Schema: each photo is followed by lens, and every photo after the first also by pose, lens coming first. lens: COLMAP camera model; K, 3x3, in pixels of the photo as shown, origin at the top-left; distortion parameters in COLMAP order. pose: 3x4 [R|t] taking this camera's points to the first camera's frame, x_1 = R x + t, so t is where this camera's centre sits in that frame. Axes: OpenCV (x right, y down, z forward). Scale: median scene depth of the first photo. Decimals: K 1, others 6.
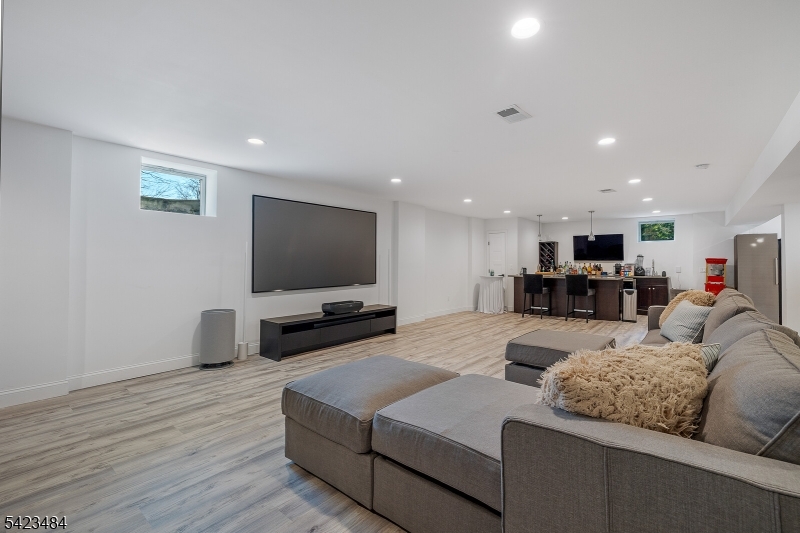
lens RADIAL K [[337.8, 0, 403.0], [0, 337.8, 261.2], [0, 0, 1]] dist [0.000376, 0.000782]
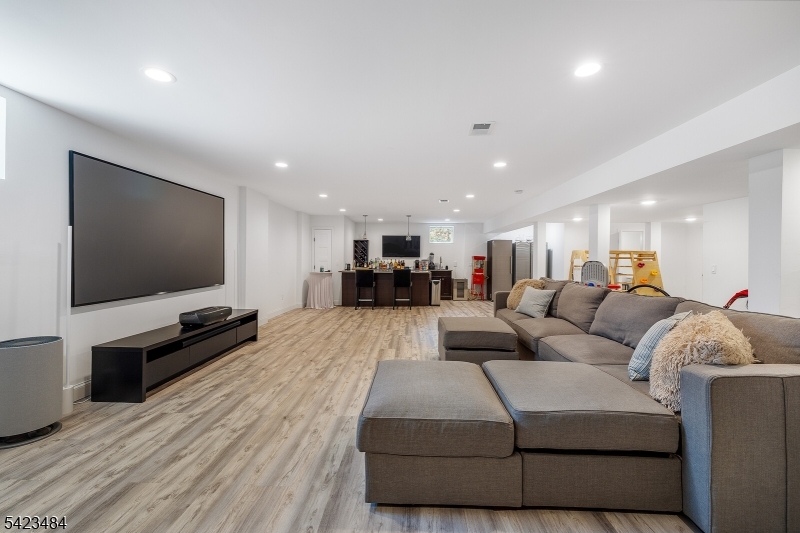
lens RADIAL K [[337.8, 0, 377.7], [0, 337.8, 265.3], [0, 0, 1]] dist [0.000376, 0.000782]
pose [[0.812613, -0.009413, 0.582727, -0.239746], [-0.005517, 0.999701, 0.023841, -0.001317], [-0.582777, -0.022589, 0.812318, 0.105213]]
